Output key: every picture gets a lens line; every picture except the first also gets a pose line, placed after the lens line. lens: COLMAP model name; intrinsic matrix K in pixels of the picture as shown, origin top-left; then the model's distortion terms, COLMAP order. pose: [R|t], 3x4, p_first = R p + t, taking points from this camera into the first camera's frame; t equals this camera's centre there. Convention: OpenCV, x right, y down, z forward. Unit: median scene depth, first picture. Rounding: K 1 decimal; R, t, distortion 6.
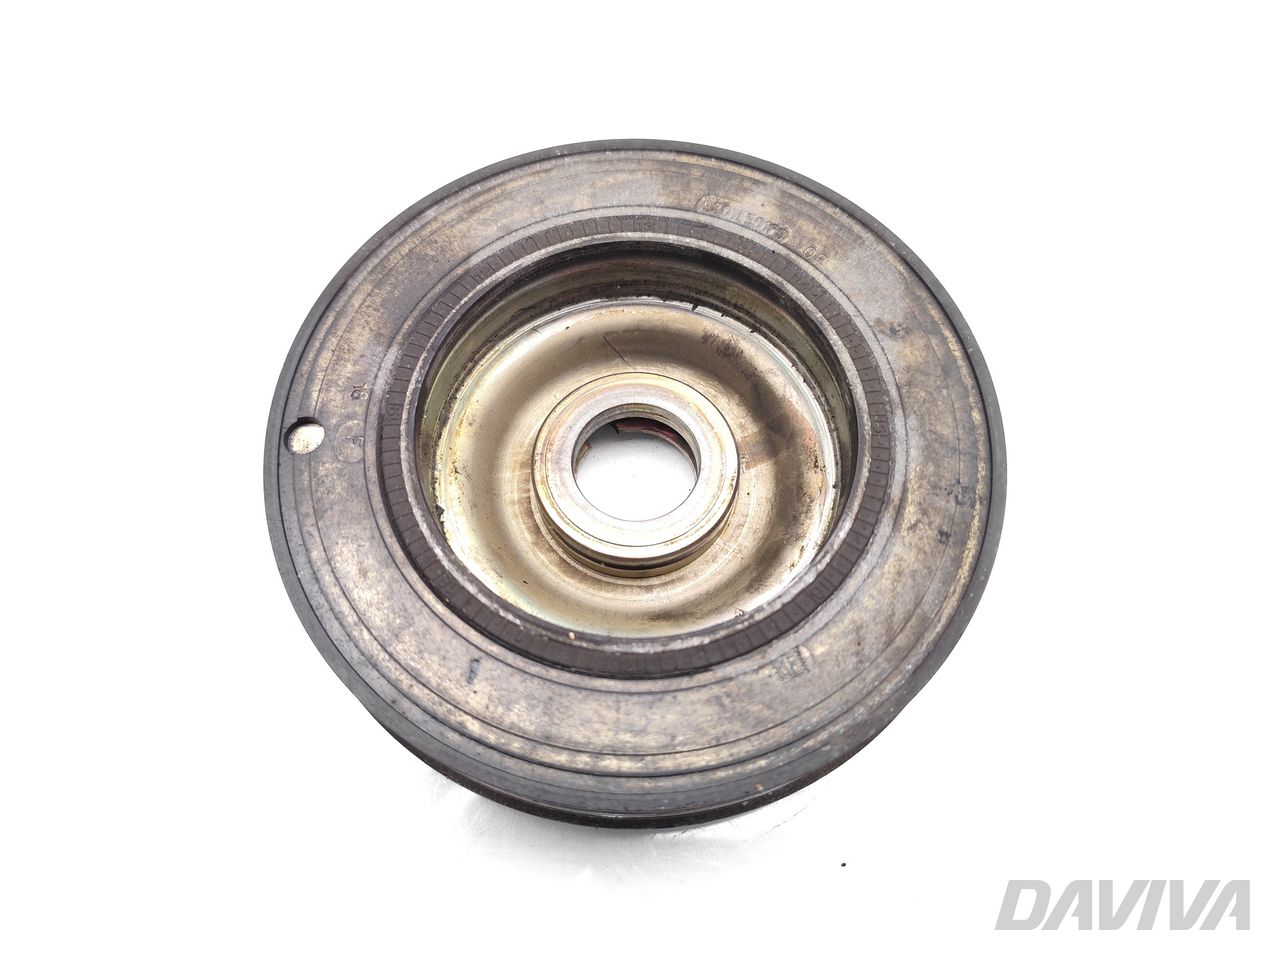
lens RADIAL K [[871.2, 0, 640.0], [0, 871.2, 480.0], [0, 0, 1]] dist [0.008128, 0.000386]
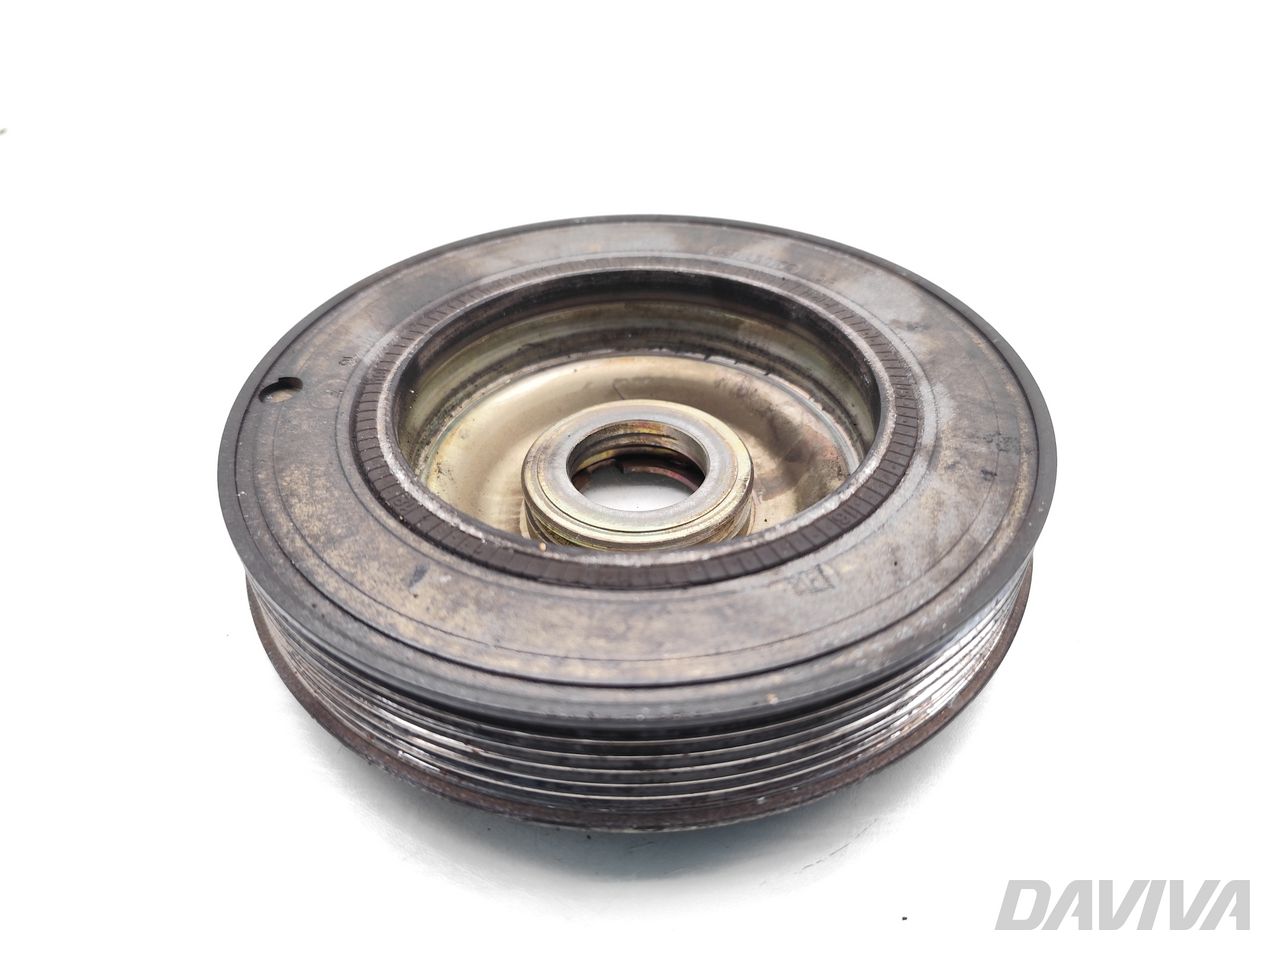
lens RADIAL K [[890.5, 0, 642.4], [0, 890.5, 479.8], [0, 0, 1]] dist [-0.000546, -0.001626]
pose [[0.998634, 0.016452, -0.049596, 0.055001], [-0.036146, 0.902917, -0.428293, 0.462273], [0.037735, 0.429500, 0.902278, 0.208625]]
